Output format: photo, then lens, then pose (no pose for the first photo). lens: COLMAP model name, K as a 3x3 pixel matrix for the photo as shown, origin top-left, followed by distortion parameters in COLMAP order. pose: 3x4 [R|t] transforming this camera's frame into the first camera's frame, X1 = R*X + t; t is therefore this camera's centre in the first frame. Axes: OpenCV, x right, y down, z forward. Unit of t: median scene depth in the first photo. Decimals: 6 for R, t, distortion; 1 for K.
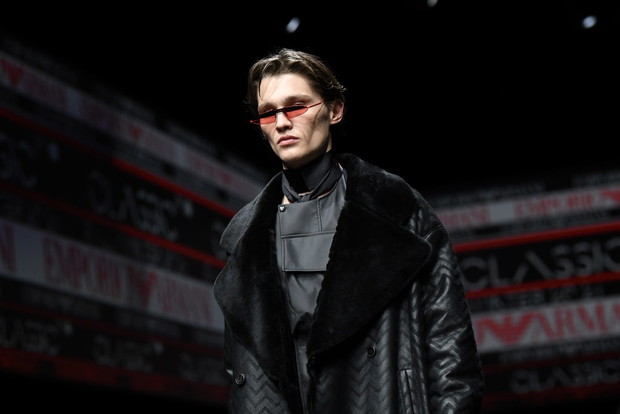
lens RADIAL K [[1803.7, 0, 309.3], [0, 1803.7, 205.1], [0, 0, 1]] dist [0.491835, 0.000000]
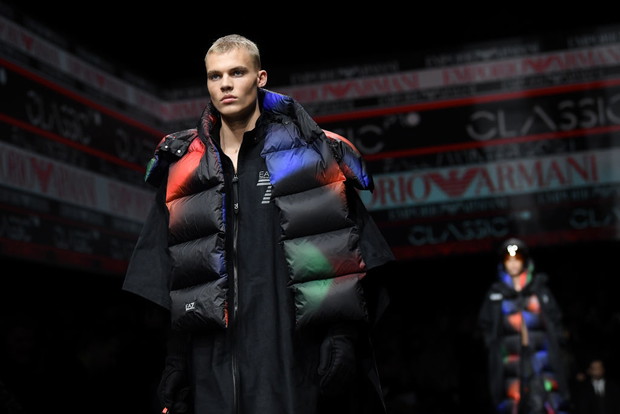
lens RADIAL K [[1803.7, 0, 309.5], [0, 1803.7, 209.1], [0, 0, 1]] dist [0.491835, 0.000000]
pose [[0.991223, 0.011620, 0.131686, -0.093243], [-0.022849, 0.996197, 0.084081, -0.048165], [-0.130209, -0.086351, 0.987719, -0.280170]]
